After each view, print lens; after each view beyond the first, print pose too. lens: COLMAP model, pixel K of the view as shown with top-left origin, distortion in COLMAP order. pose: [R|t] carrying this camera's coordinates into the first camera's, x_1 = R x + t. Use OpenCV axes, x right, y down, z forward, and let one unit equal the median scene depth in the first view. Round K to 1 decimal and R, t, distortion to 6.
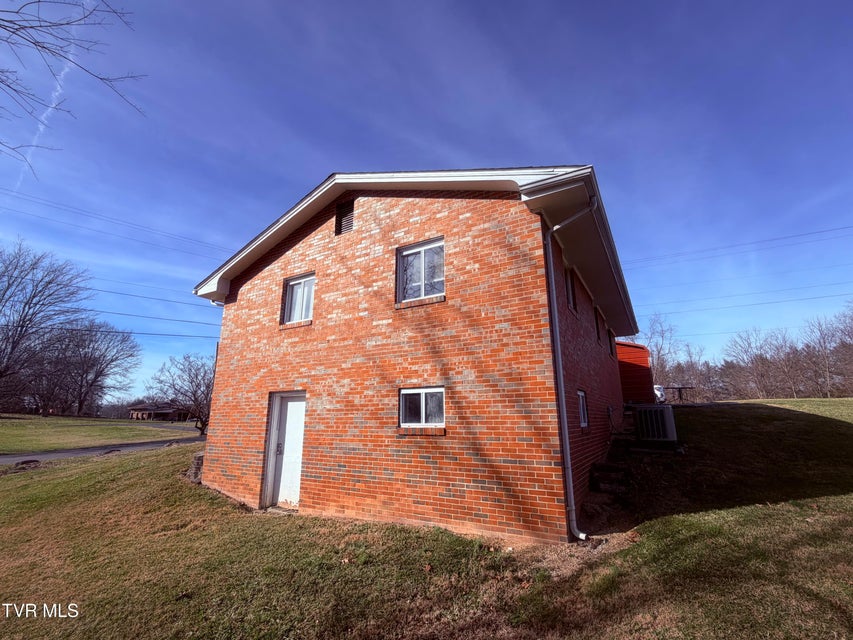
lens RADIAL K [[387.9, 0, 425.2], [0, 387.9, 321.1], [0, 0, 1]] dist [0.001901, 0.000495]
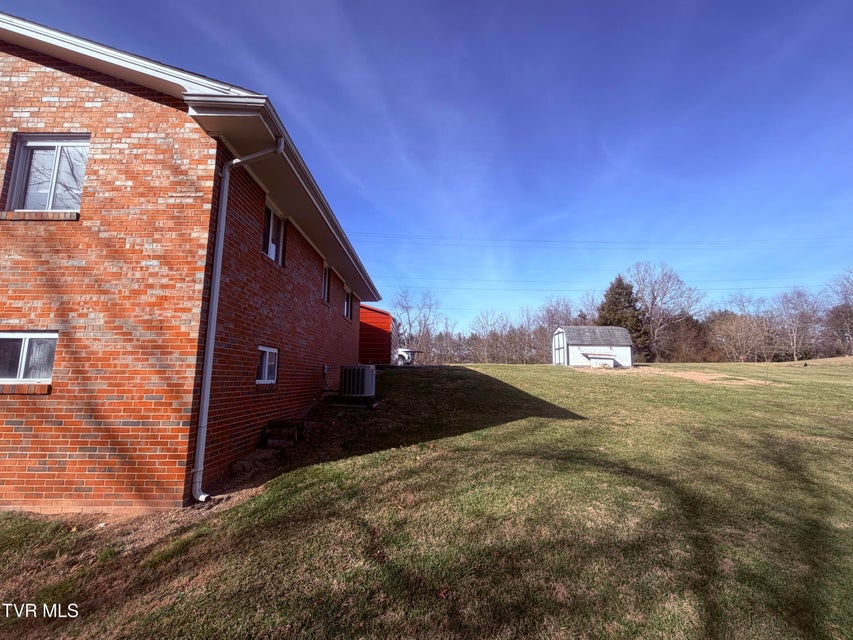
lens RADIAL K [[387.9, 0, 428.0], [0, 387.9, 321.5], [0, 0, 1]] dist [0.001901, 0.000495]
pose [[0.860997, 0.083483, 0.501712, 0.301365], [-0.134838, 0.988607, 0.066897, 0.000424], [-0.490411, -0.125248, 0.862444, -0.012745]]
